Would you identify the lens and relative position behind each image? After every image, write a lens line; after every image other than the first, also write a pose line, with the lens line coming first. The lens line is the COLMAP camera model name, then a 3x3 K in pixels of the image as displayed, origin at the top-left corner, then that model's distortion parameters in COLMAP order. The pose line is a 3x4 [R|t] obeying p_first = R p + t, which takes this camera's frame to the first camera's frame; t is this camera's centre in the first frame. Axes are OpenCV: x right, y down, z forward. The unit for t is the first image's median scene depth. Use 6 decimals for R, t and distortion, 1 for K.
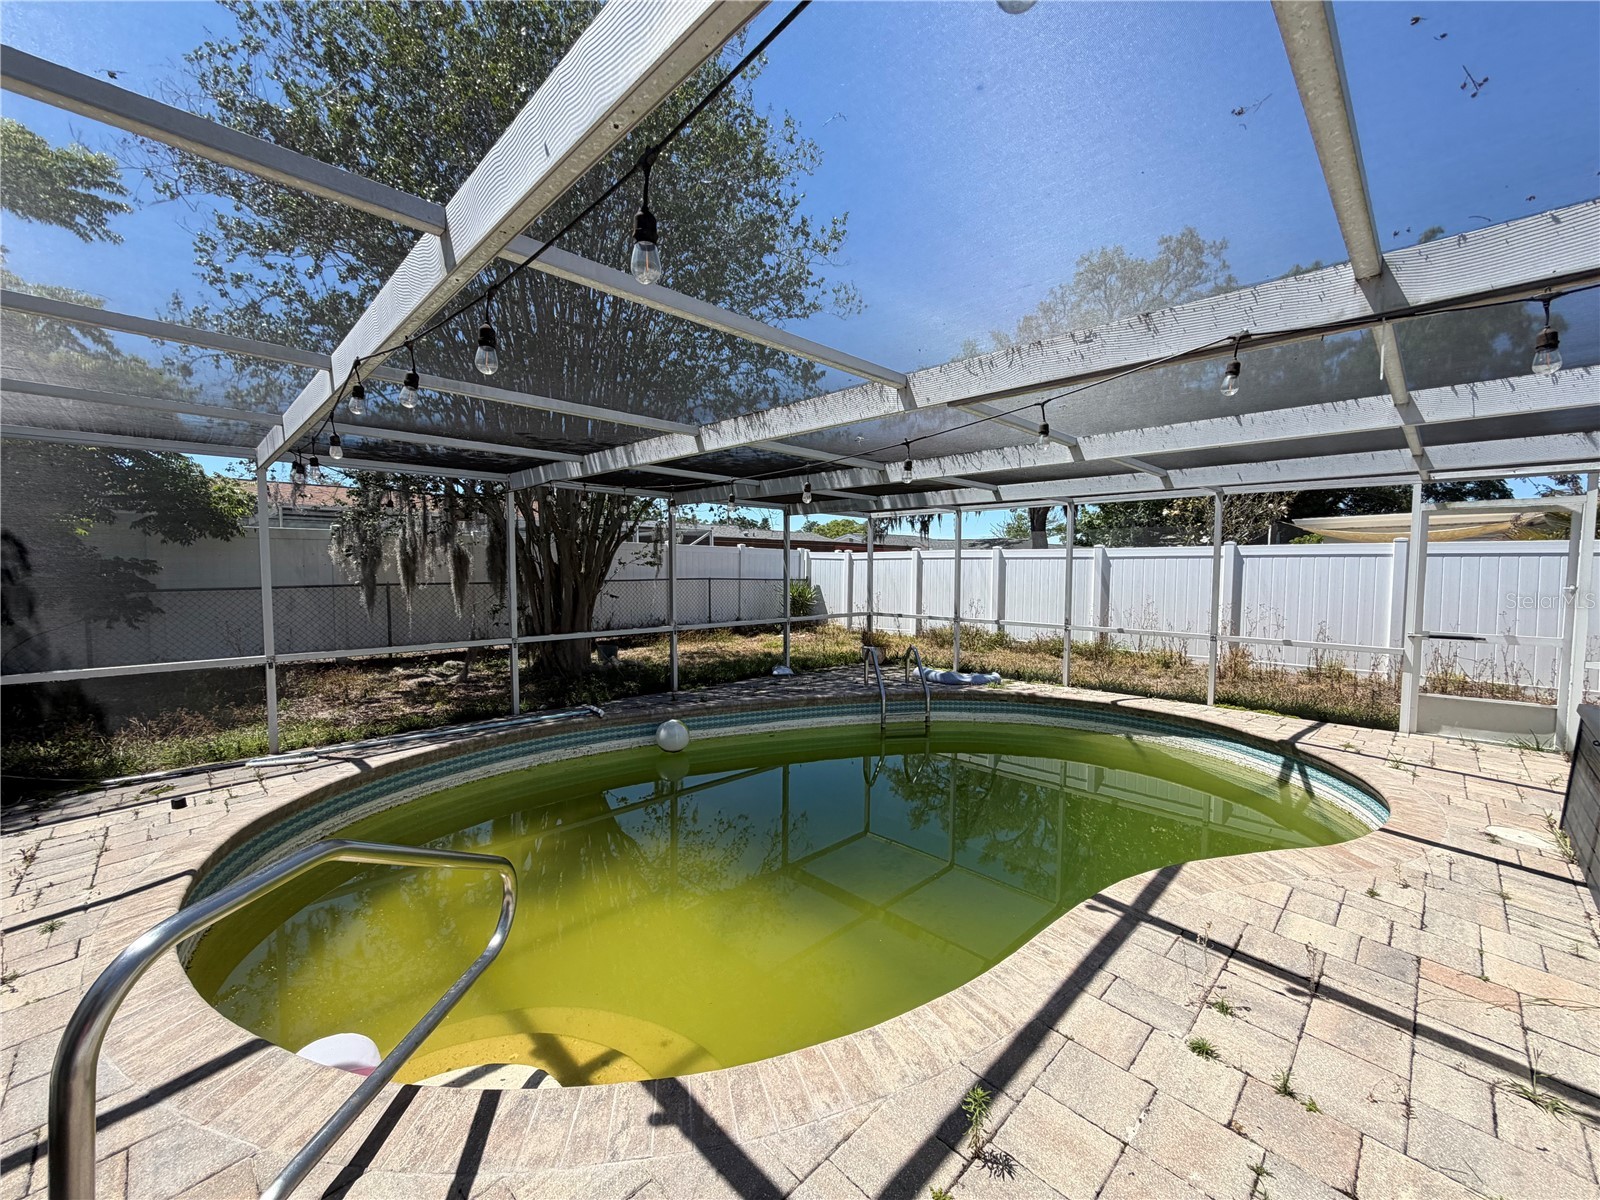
lens RADIAL K [[636.9, 0, 792.9], [0, 636.9, 601.6], [0, 0, 1]] dist [0.000560, -0.000212]
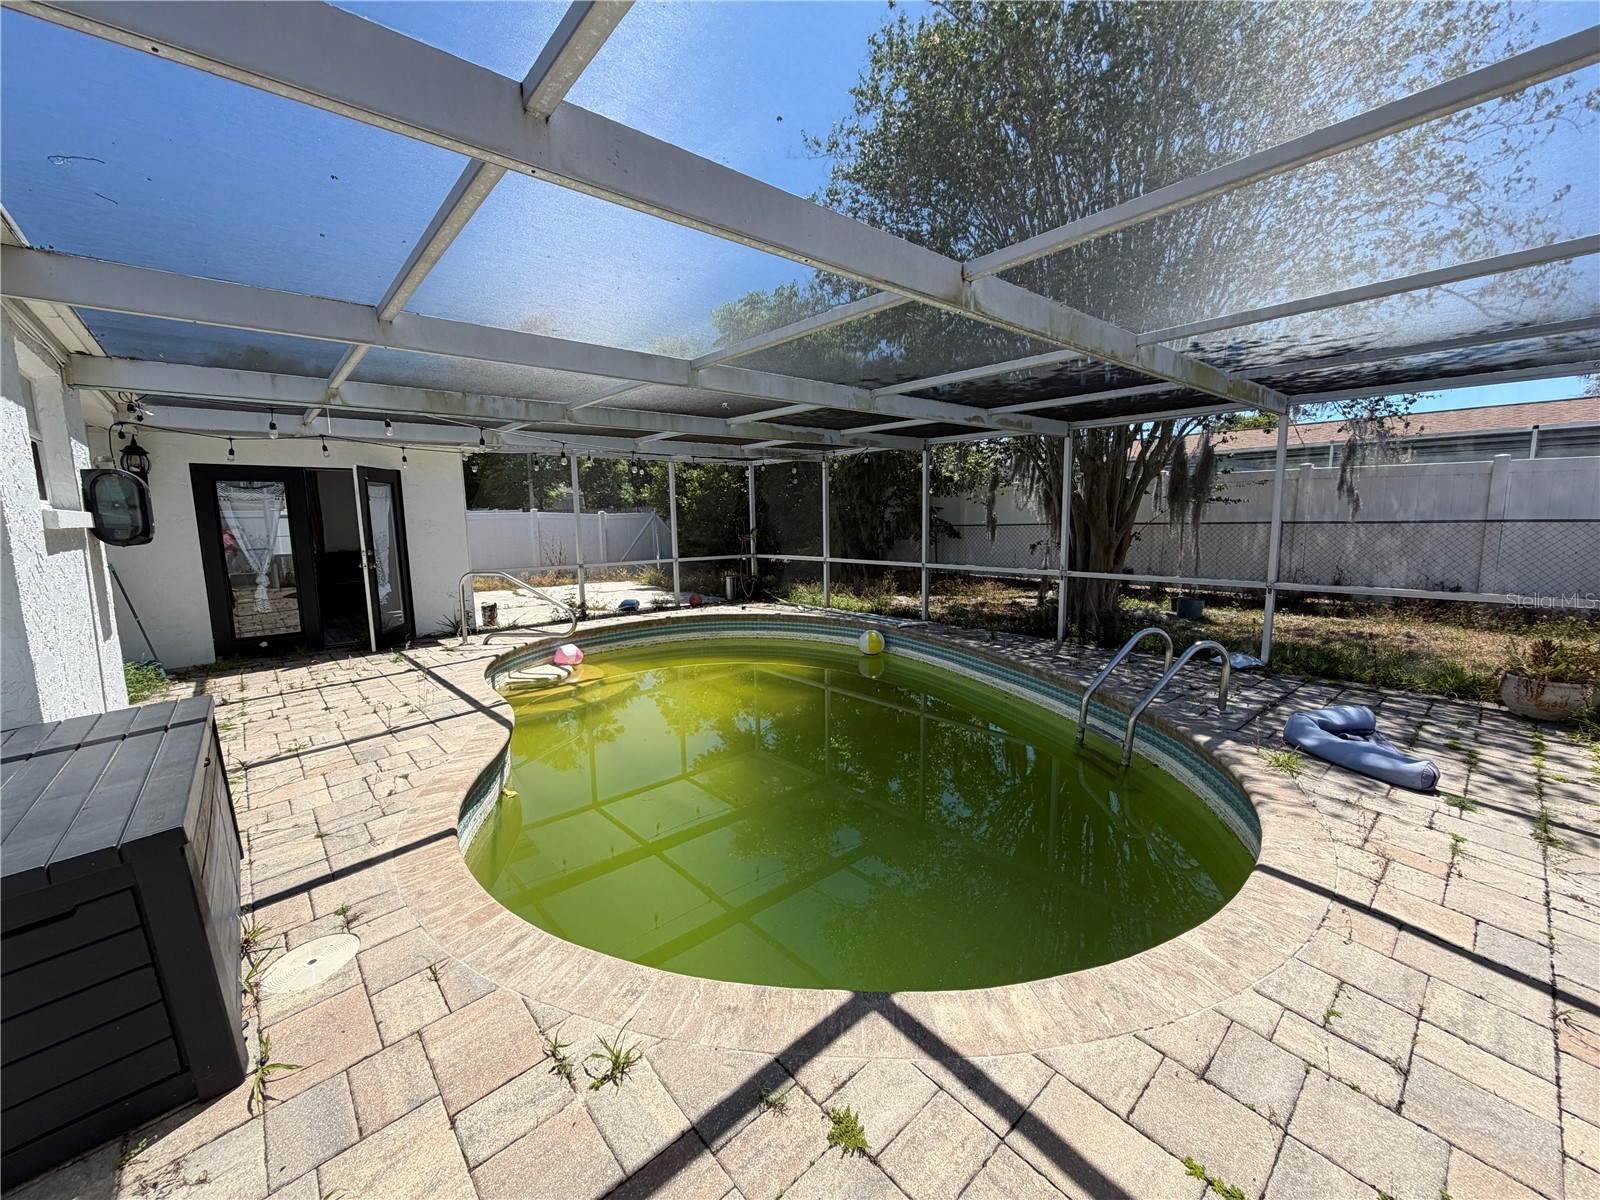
lens RADIAL K [[636.9, 0, 792.9], [0, 636.9, 601.6], [0, 0, 1]] dist [0.000560, -0.000212]
pose [[-0.056526, 0.132717, -0.989541, 2.063648], [-0.038860, 0.990082, 0.135009, -0.069951], [0.997645, 0.046085, -0.050808, 1.815770]]
